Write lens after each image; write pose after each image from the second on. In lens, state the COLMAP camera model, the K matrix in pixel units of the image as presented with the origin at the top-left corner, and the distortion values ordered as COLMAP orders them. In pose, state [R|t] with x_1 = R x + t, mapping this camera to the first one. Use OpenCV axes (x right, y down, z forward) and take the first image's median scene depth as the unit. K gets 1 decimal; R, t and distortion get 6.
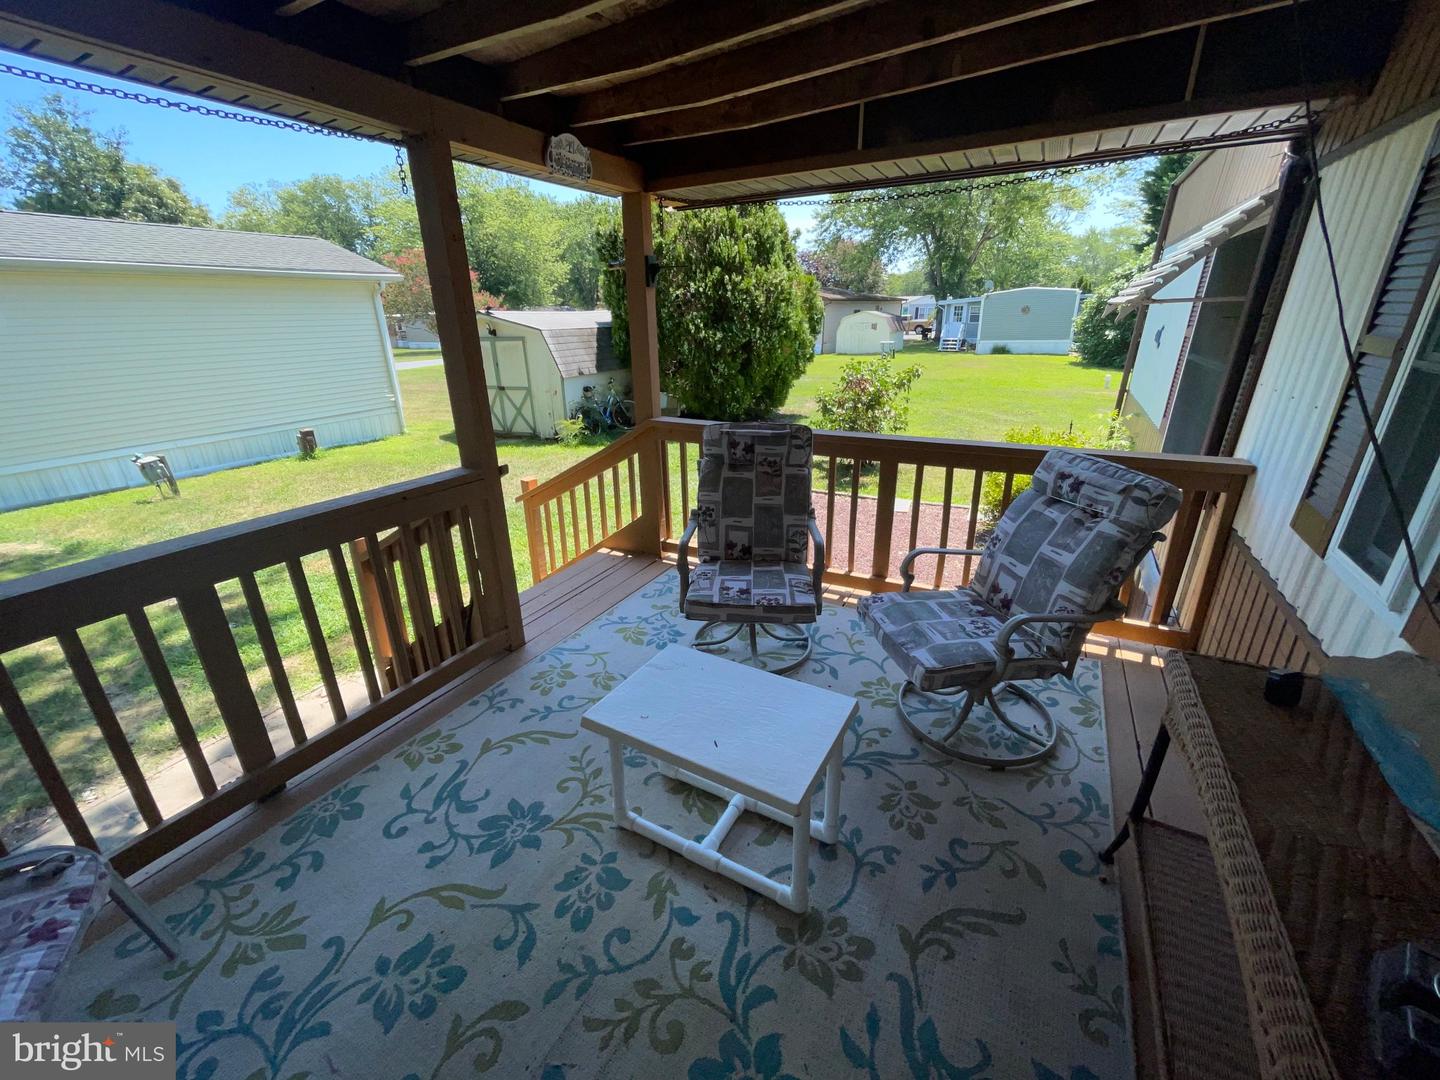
lens RADIAL K [[578.8, 0, 715.8], [0, 578.8, 547.1], [0, 0, 1]] dist [-0.000234, -0.000746]
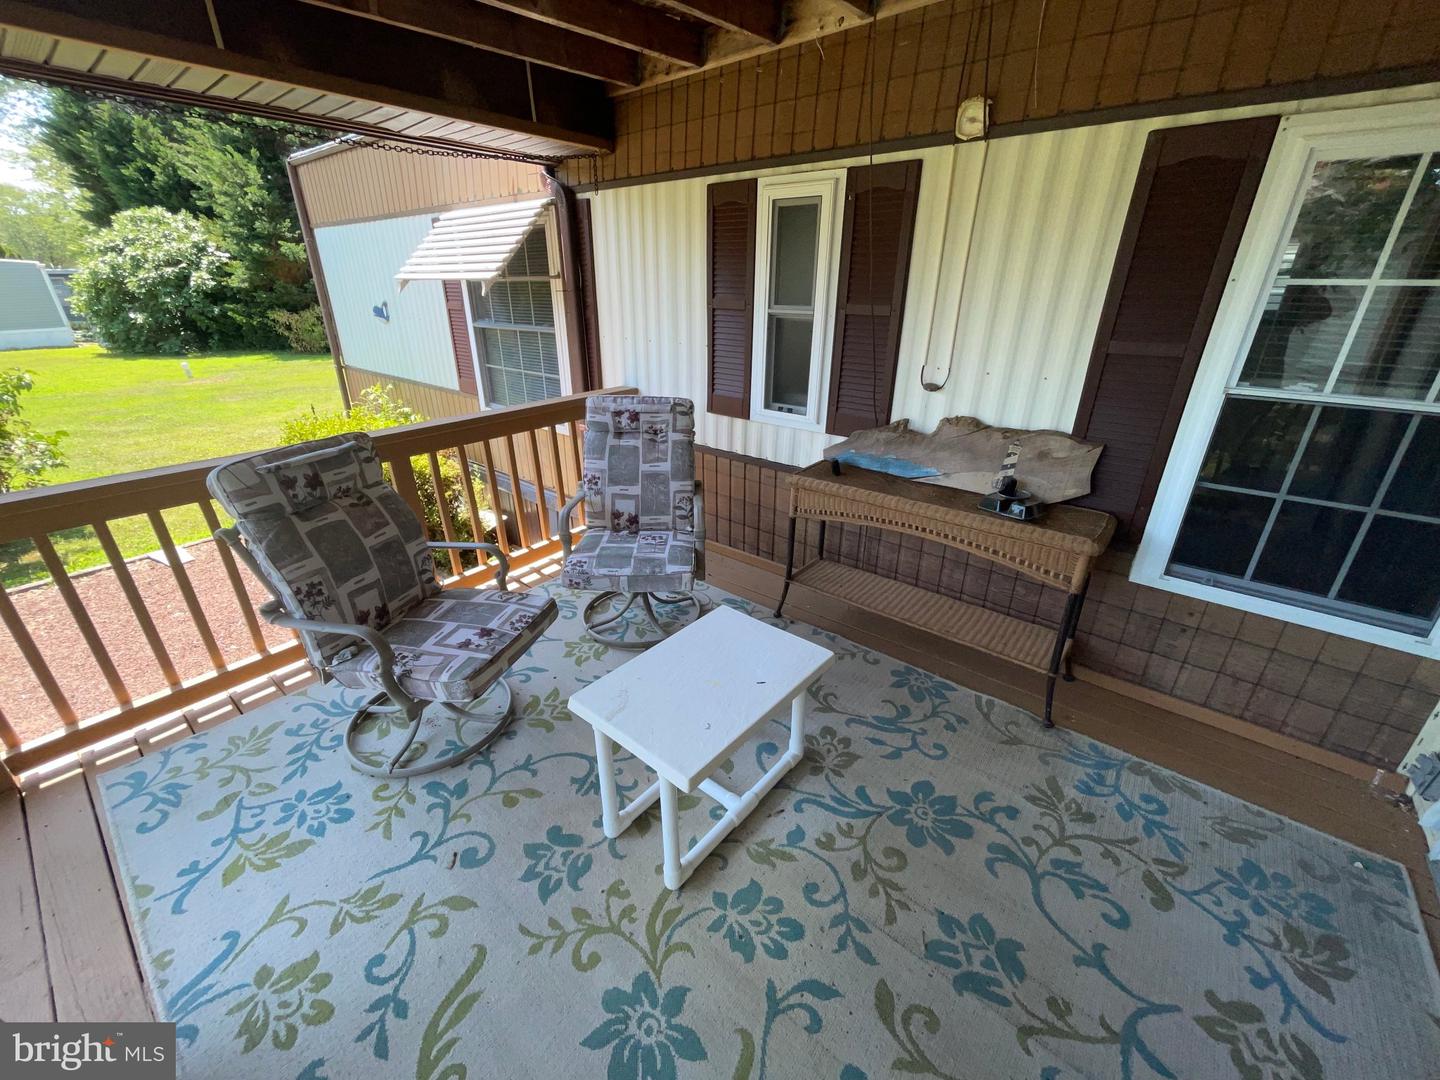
lens RADIAL K [[578.8, 0, 717.6], [0, 578.8, 539.1], [0, 0, 1]] dist [-0.000234, -0.000746]
pose [[0.187860, -0.382144, 0.904806, -0.700274], [0.367196, 0.881734, 0.296161, -0.194037], [-0.910975, 0.276605, 0.305964, 0.524241]]
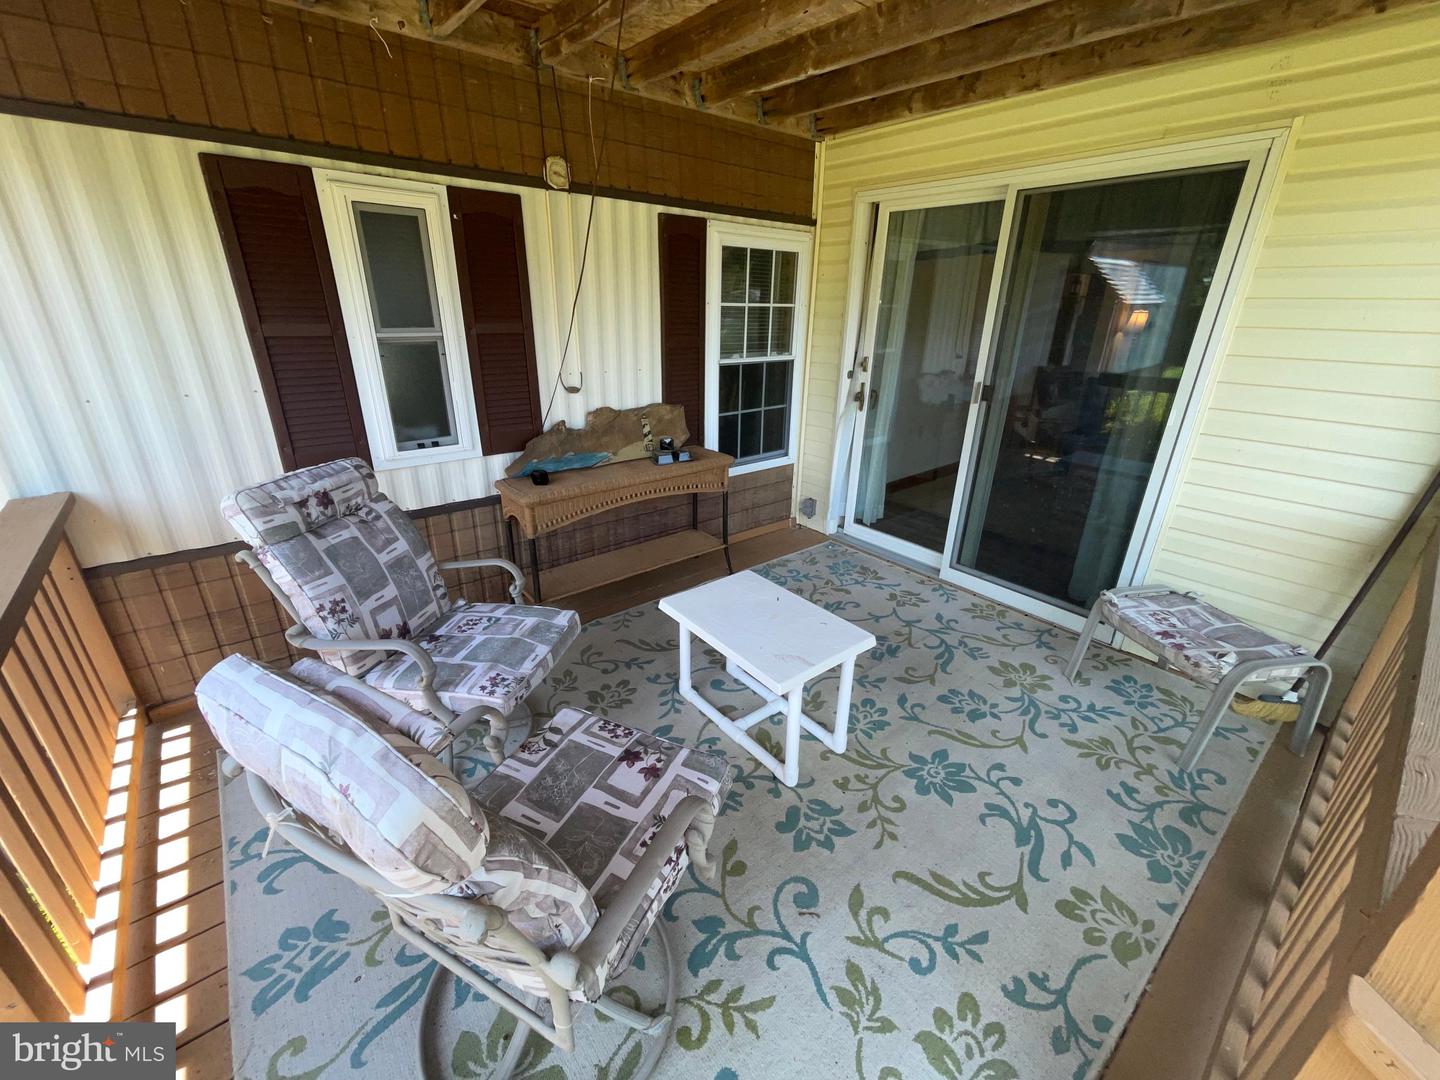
lens RADIAL K [[578.8, 0, 711.3], [0, 578.8, 537.6], [0, 0, 1]] dist [-0.000234, -0.000746]
pose [[-0.924534, -0.138465, 0.355055, -0.267172], [0.146336, 0.731254, 0.666223, -0.606399], [-0.351885, 0.667903, -0.655807, 1.502985]]
